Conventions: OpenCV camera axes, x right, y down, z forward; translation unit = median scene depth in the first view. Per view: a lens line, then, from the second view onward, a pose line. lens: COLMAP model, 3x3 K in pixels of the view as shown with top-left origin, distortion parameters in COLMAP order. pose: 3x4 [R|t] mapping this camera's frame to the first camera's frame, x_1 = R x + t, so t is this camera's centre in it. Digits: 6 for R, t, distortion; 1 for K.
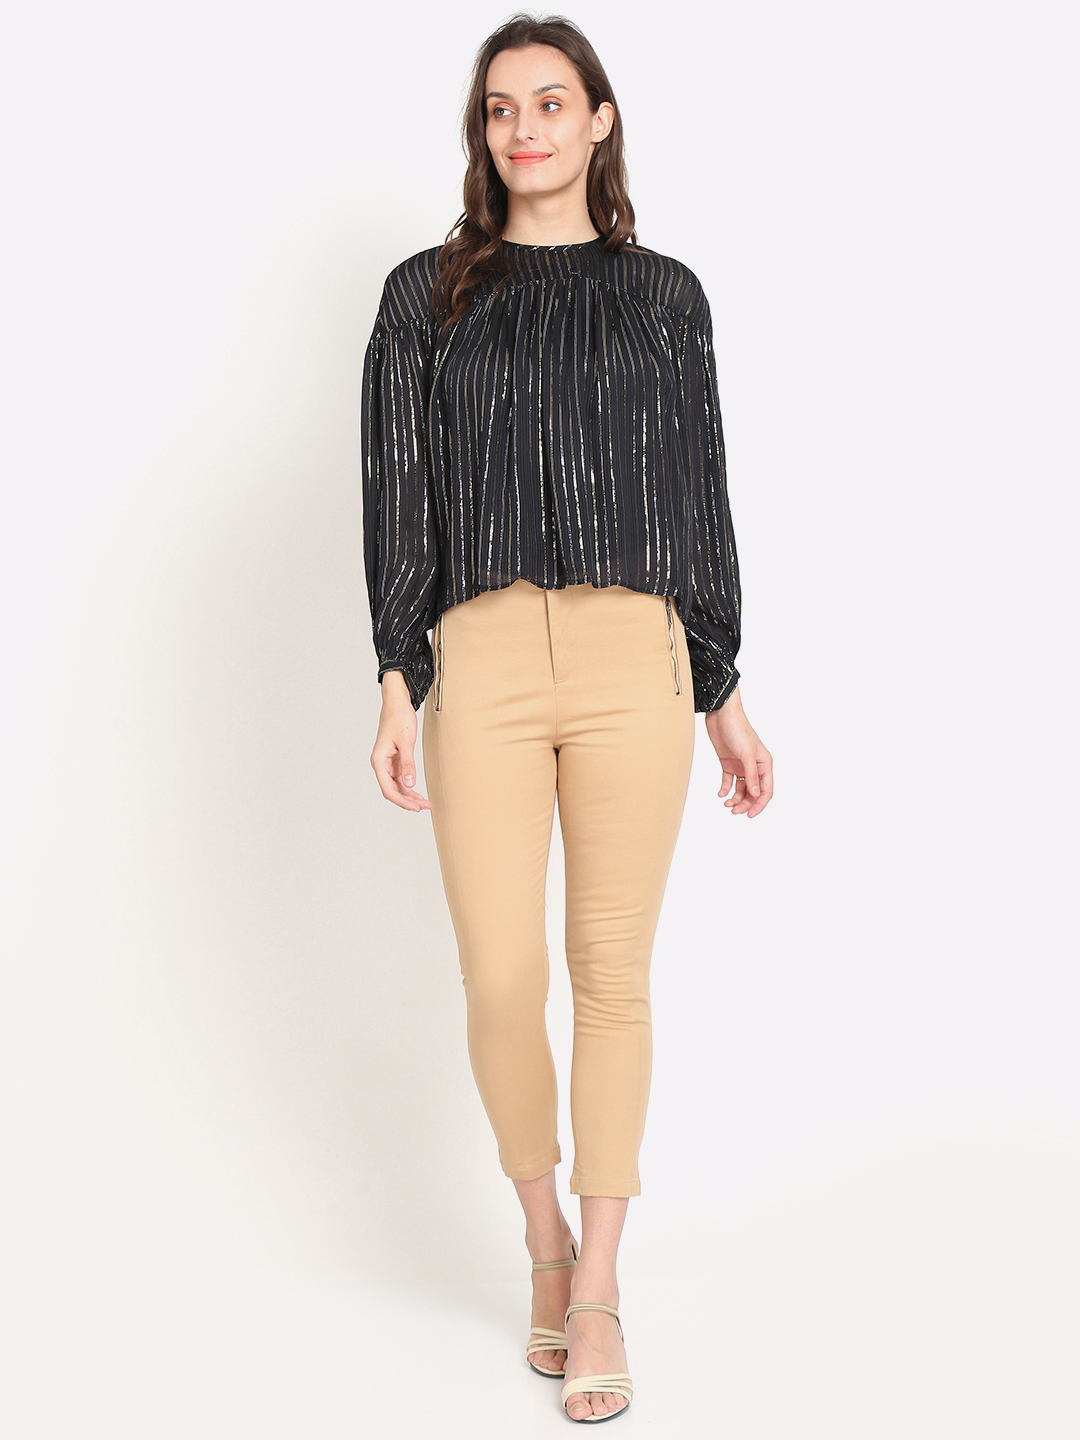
lens RADIAL K [[2733.2, 0, 539.1], [0, 2733.2, 719.6], [0, 0, 1]] dist [-0.189479, 0.000000]
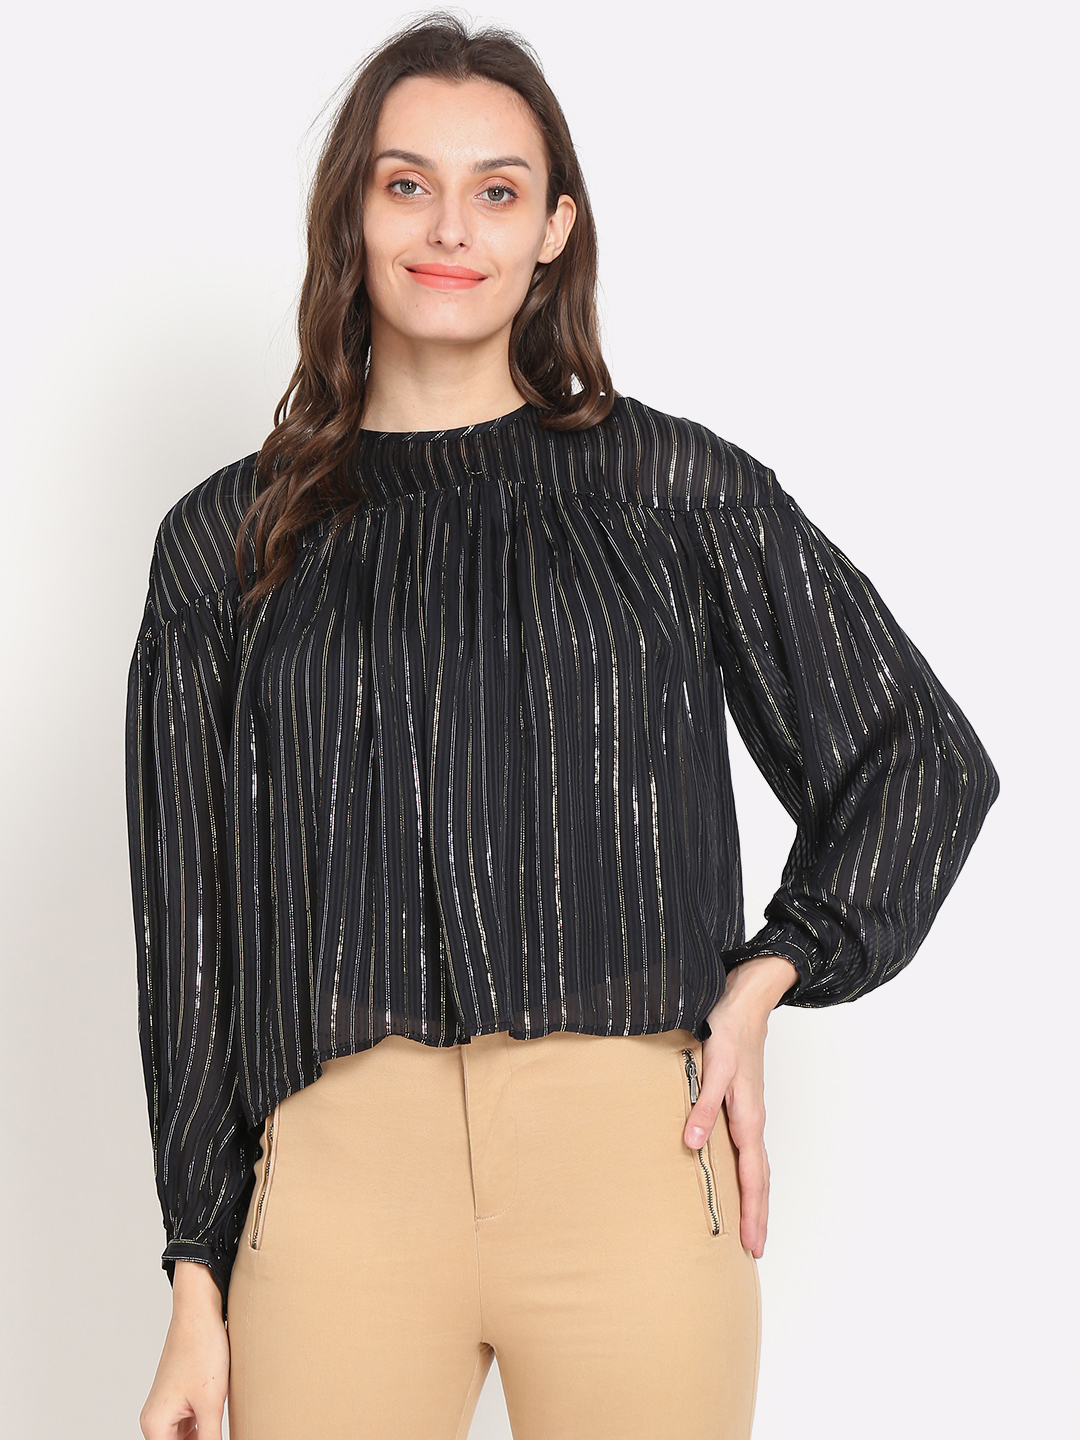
lens RADIAL K [[3865.4, 0, 541.1], [0, 3865.4, 719.9], [0, 0, 1]] dist [0.081907, 0.000000]
pose [[0.999038, -0.027742, 0.033976, -0.002146], [0.031912, 0.991120, -0.129083, -0.010831], [-0.030093, 0.130043, 0.991052, 0.209004]]
